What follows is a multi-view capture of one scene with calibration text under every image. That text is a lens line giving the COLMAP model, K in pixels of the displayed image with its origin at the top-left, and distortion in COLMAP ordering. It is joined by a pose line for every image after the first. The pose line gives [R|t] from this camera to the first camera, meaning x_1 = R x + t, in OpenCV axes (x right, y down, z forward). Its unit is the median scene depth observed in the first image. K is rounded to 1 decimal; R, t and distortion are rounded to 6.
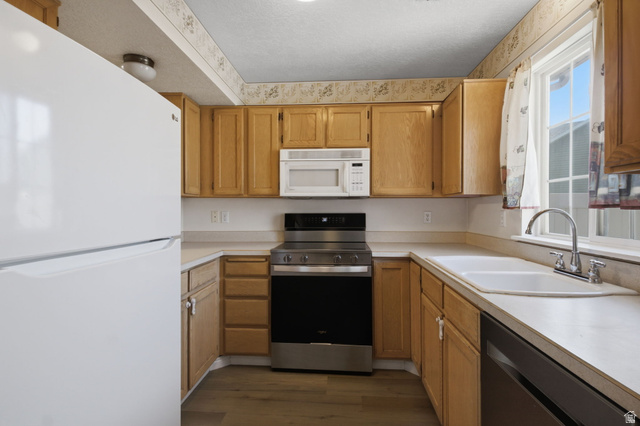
lens RADIAL K [[318.0, 0, 319.0], [0, 318.0, 211.5], [0, 0, 1]] dist [0.010451, -0.005338]
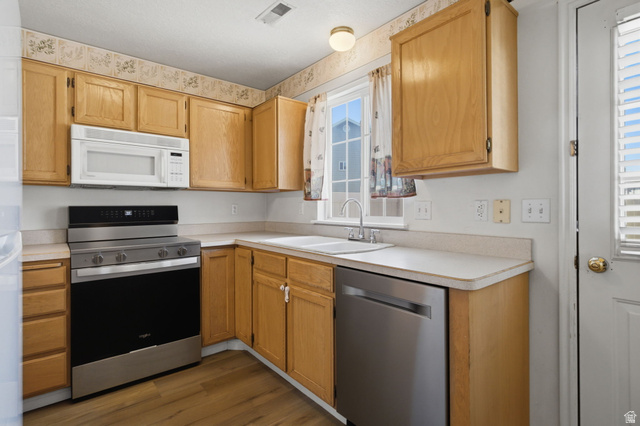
lens RADIAL K [[318.0, 0, 319.2], [0, 318.0, 211.3], [0, 0, 1]] dist [0.010451, -0.005338]
pose [[0.722277, -0.011228, 0.691513, -0.260254], [0.009175, 0.999936, 0.006653, 0.023946], [-0.691543, 0.001539, 0.722333, 0.003375]]
